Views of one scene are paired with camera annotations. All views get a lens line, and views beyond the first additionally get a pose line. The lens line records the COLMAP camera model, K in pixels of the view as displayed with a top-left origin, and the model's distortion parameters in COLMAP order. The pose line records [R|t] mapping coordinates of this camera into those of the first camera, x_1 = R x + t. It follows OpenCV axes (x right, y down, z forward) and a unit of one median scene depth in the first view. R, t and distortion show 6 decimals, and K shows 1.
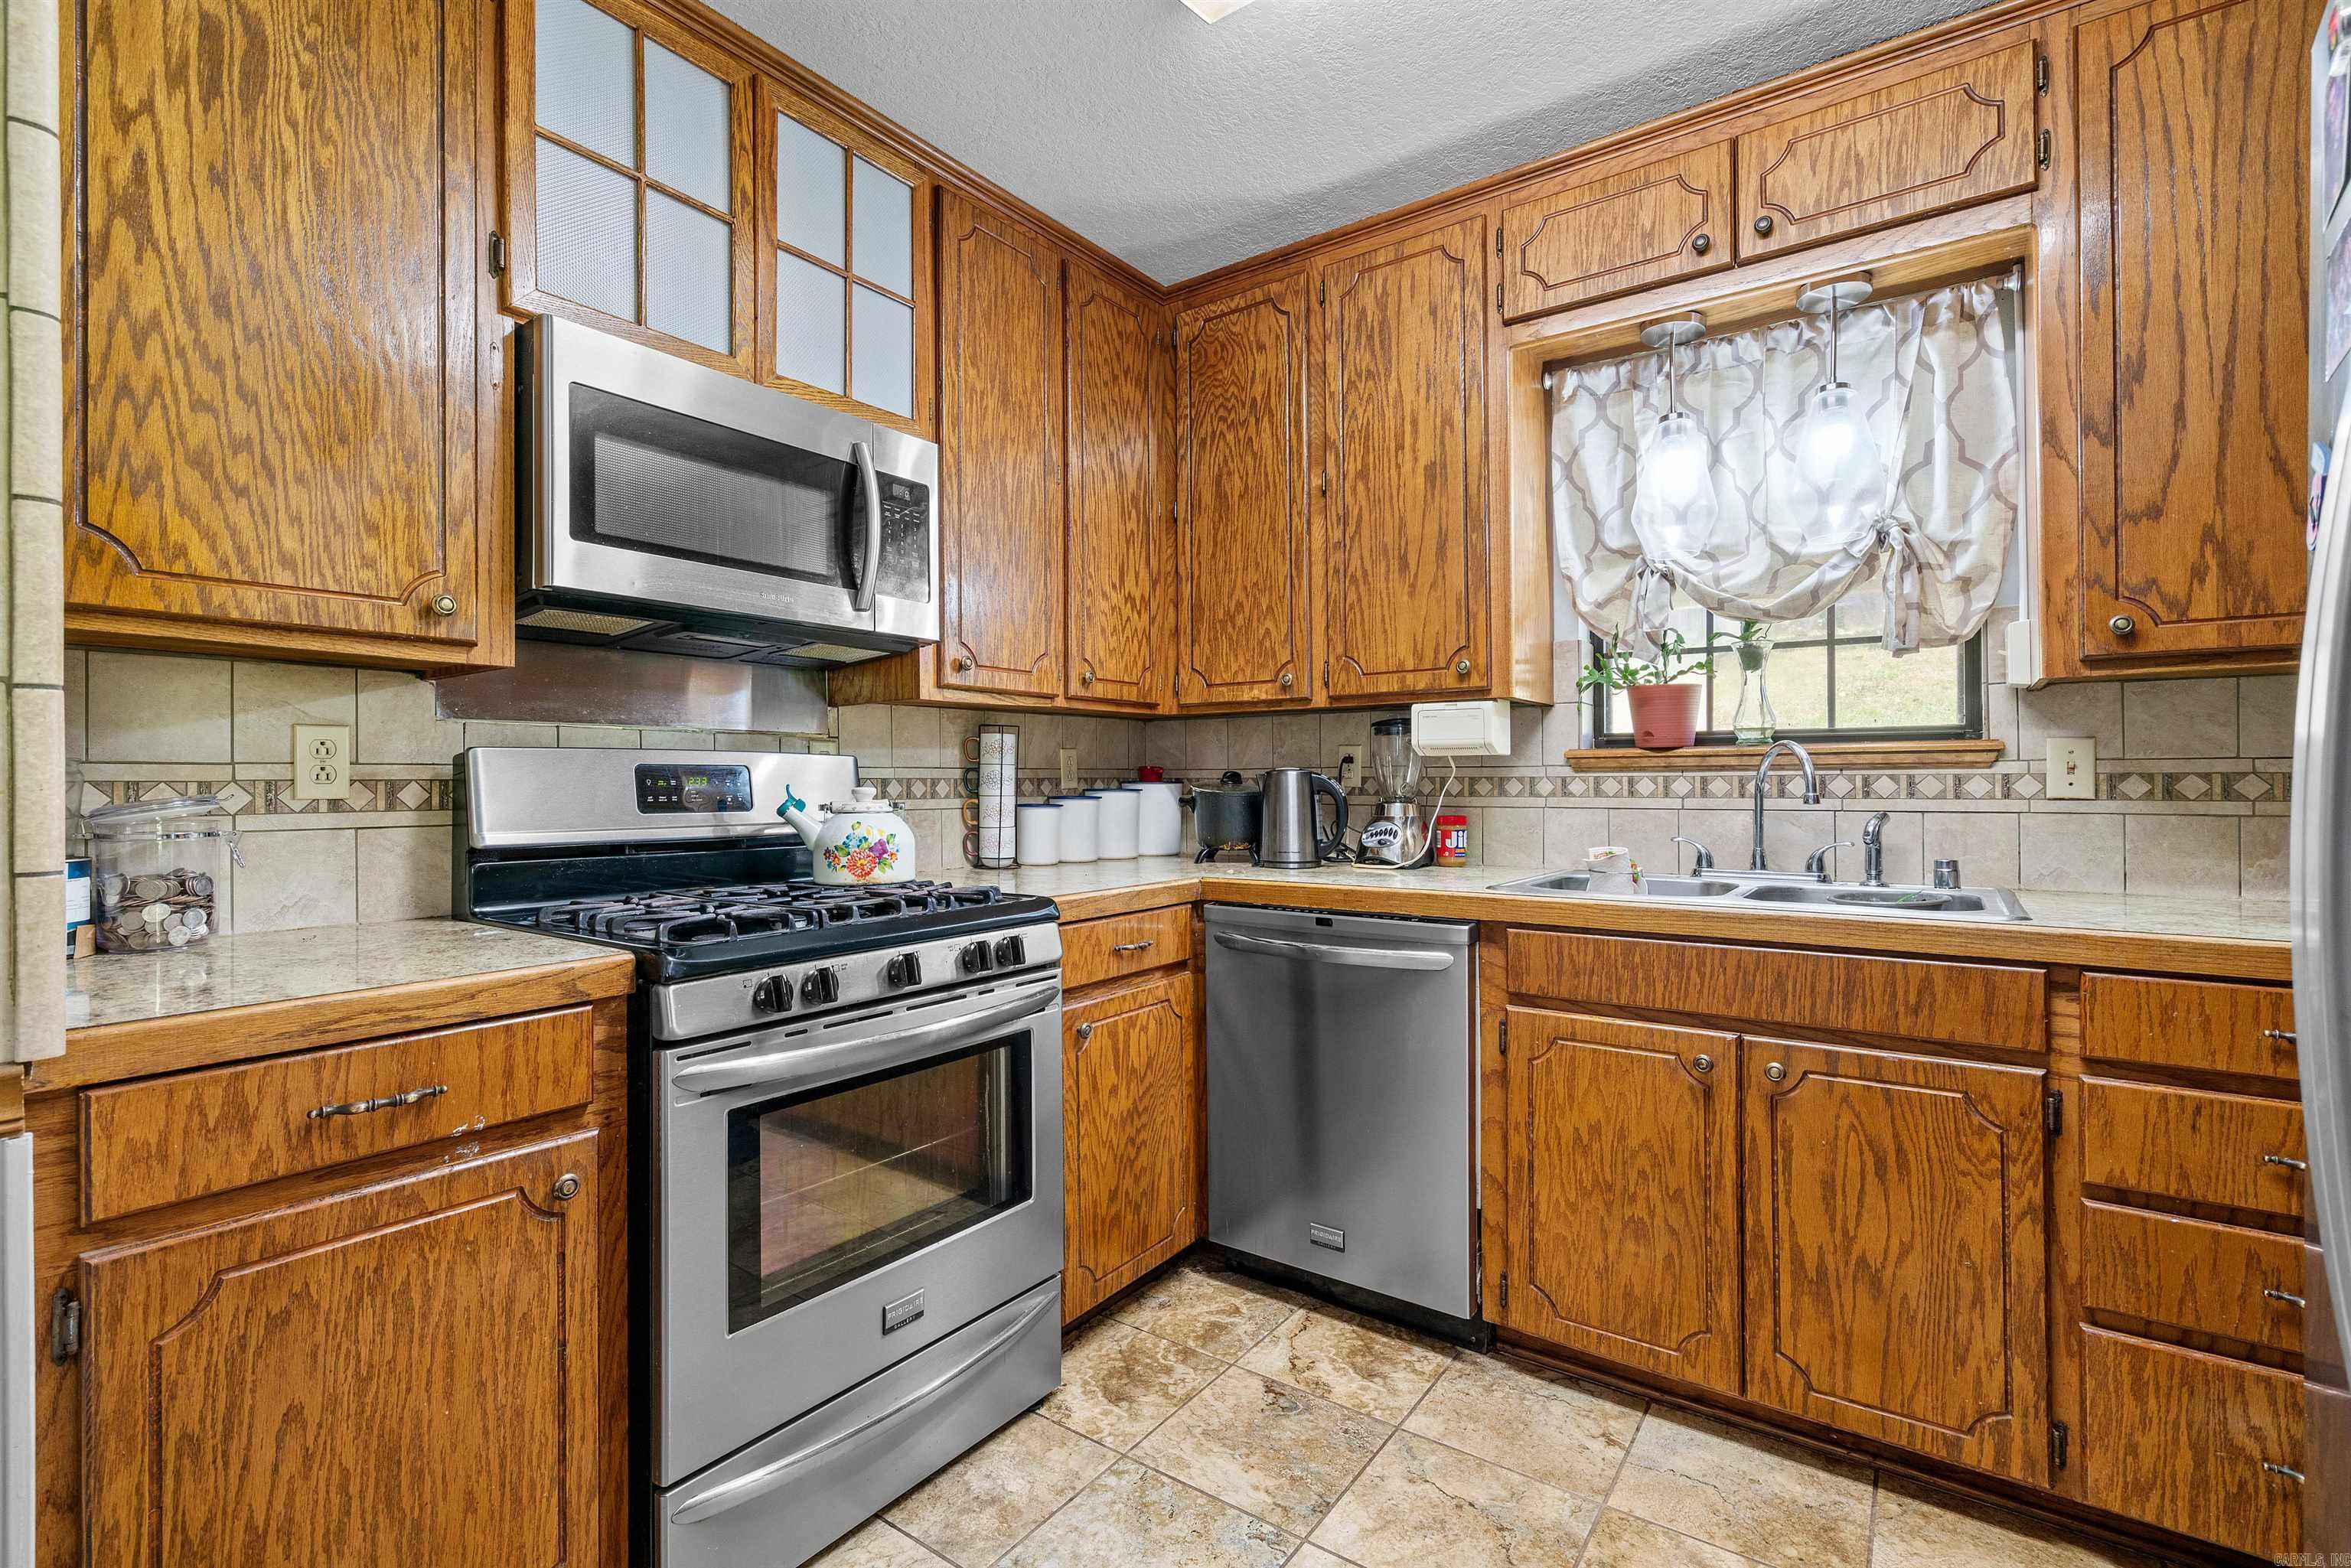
lens RADIAL K [[1069.1, 0, 1184.2], [0, 1069.1, 774.9], [0, 0, 1]] dist [-0.007288, 0.003341]
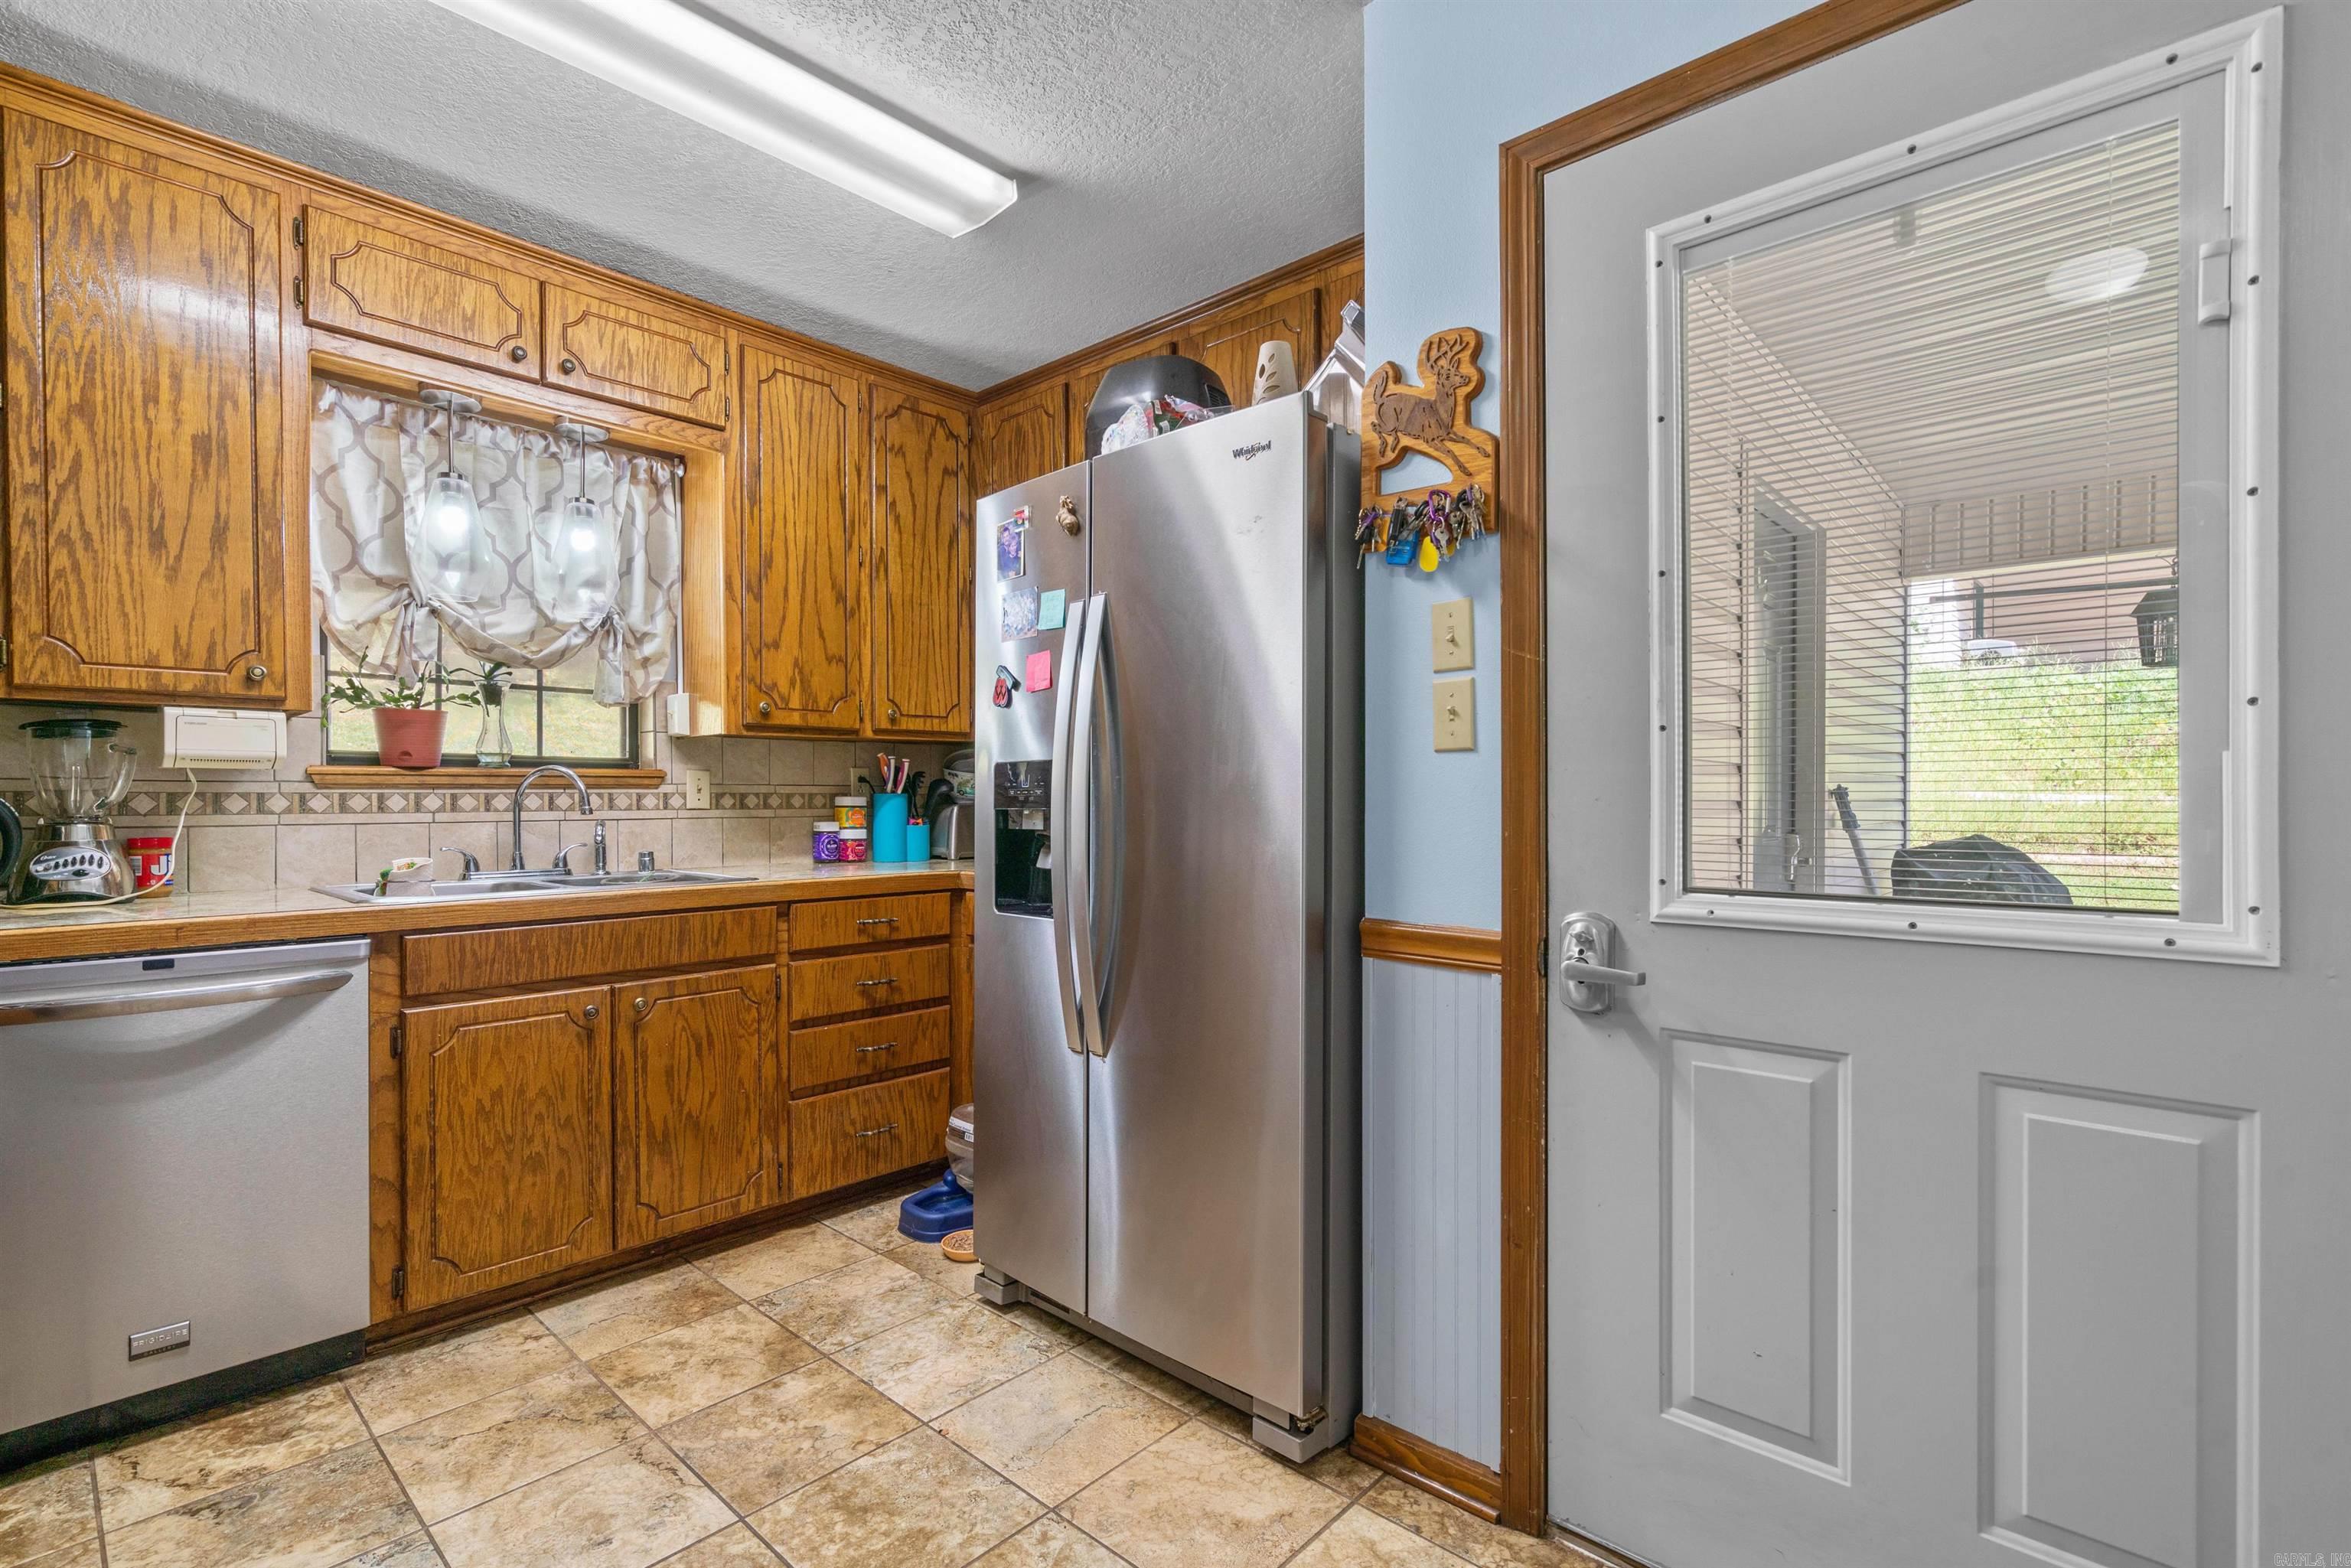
lens RADIAL K [[1069.1, 0, 1168.0], [0, 1069.1, 799.8], [0, 0, 1]] dist [-0.007288, 0.003341]
pose [[0.109372, -0.000213, 0.994001, -0.653047], [-0.006054, 0.999981, 0.000881, 0.003228], [-0.993982, -0.006114, 0.109369, 0.133963]]
